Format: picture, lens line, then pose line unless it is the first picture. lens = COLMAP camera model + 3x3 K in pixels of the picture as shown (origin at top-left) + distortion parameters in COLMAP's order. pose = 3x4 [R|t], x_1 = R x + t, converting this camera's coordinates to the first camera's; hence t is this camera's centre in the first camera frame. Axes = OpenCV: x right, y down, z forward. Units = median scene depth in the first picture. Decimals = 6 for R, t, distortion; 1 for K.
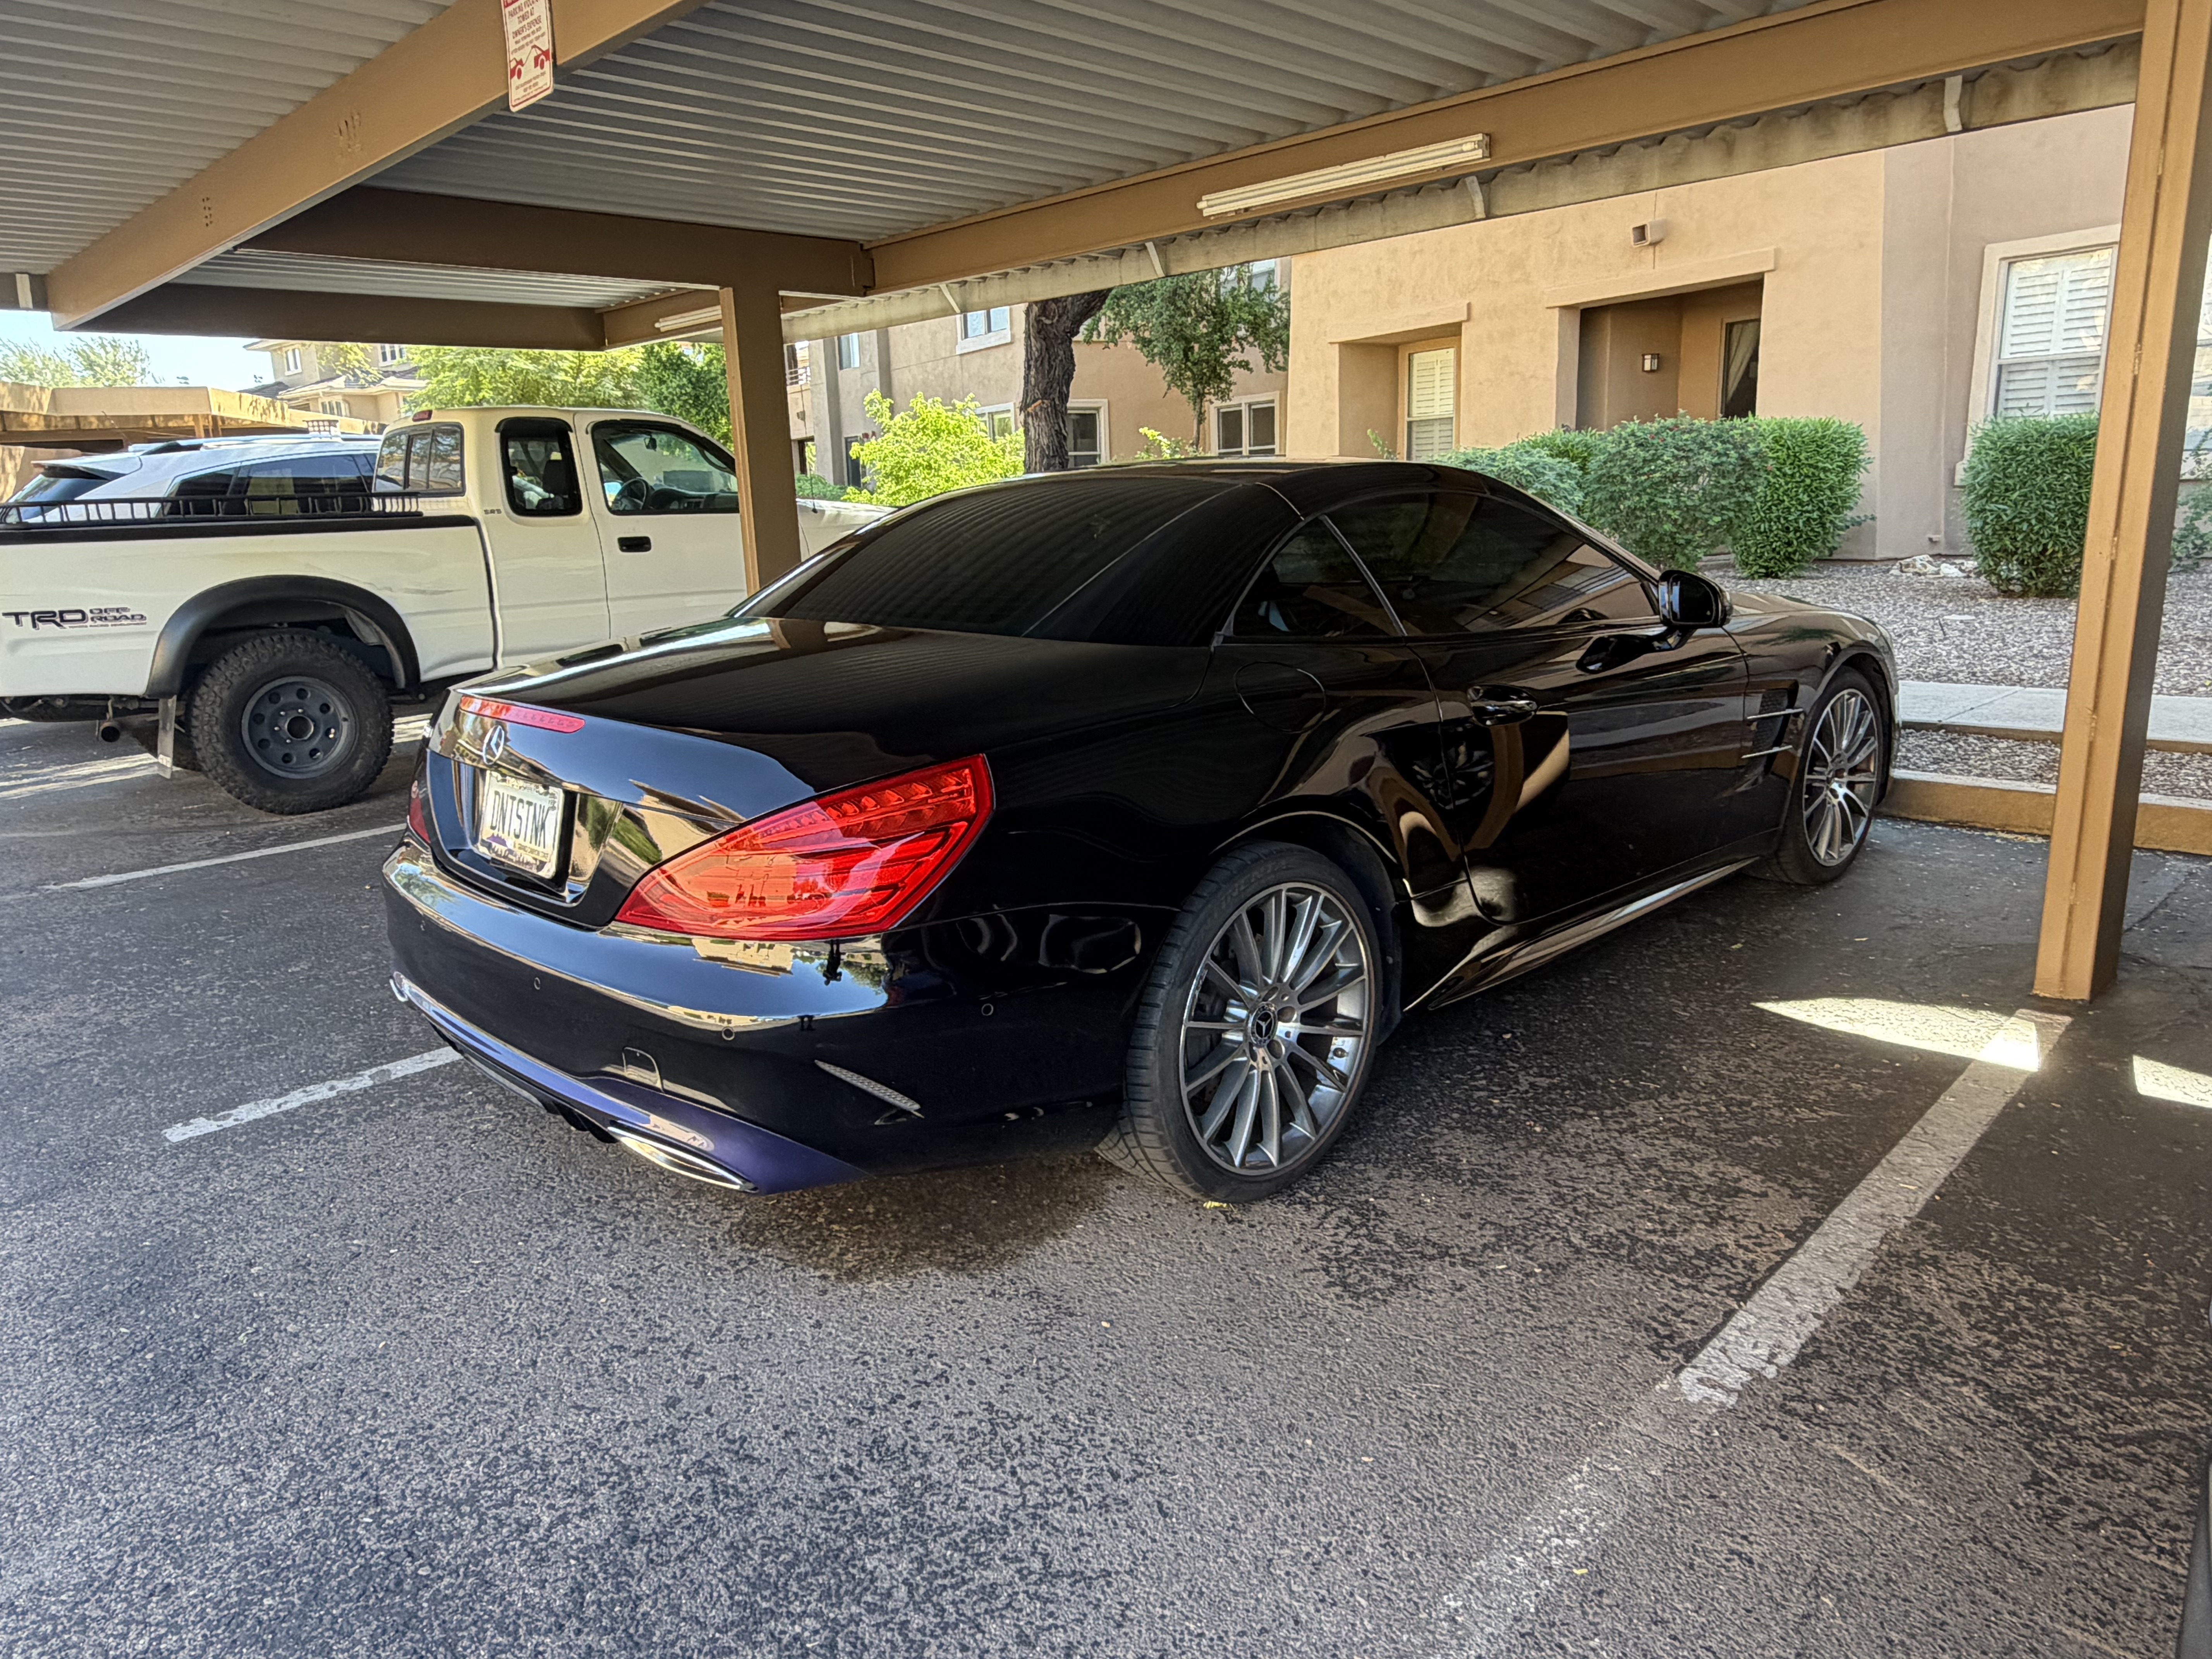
lens RADIAL K [[1469.8, 0, 1096.4], [0, 1469.8, 839.8], [0, 0, 1]] dist [0.001710, -0.000068]
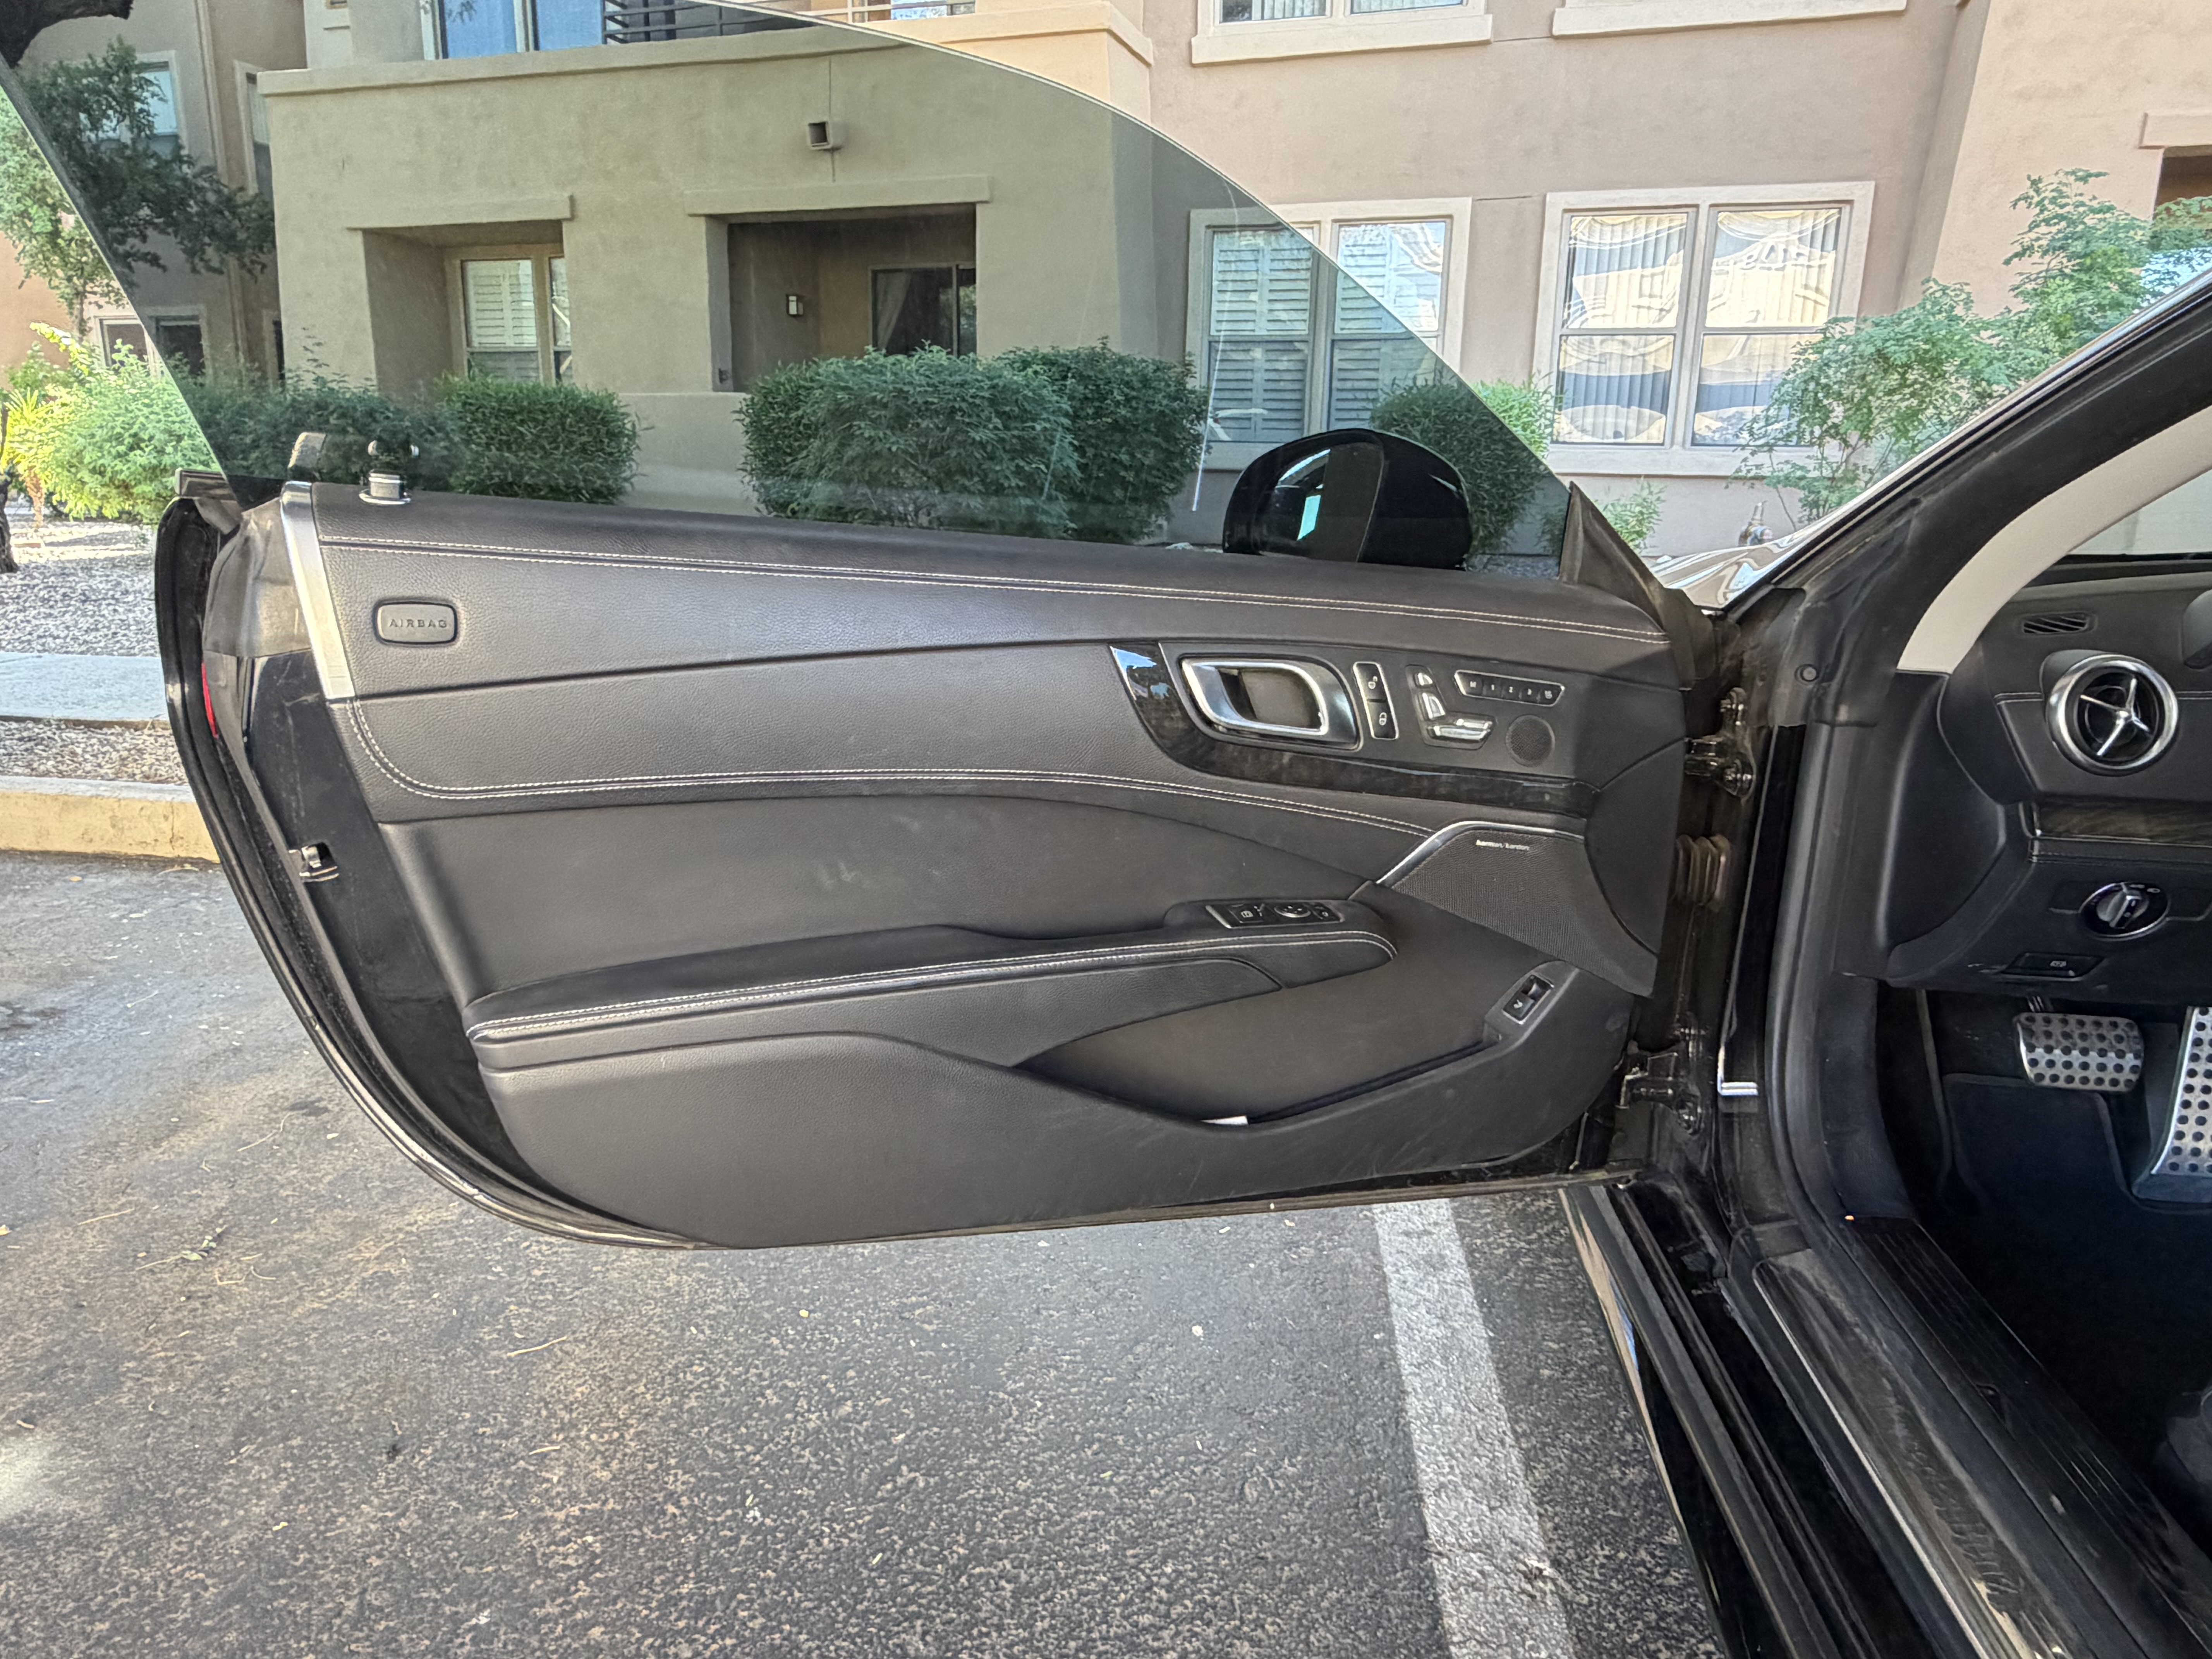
lens RADIAL K [[1469.8, 0, 1092.2], [0, 1469.8, 834.7], [0, 0, 1]] dist [0.001710, -0.000068]
pose [[0.760459, -0.106398, 0.640610, -0.171462], [0.103651, 0.993726, 0.042004, -0.126395], [-0.641061, 0.034457, 0.766716, 0.750251]]
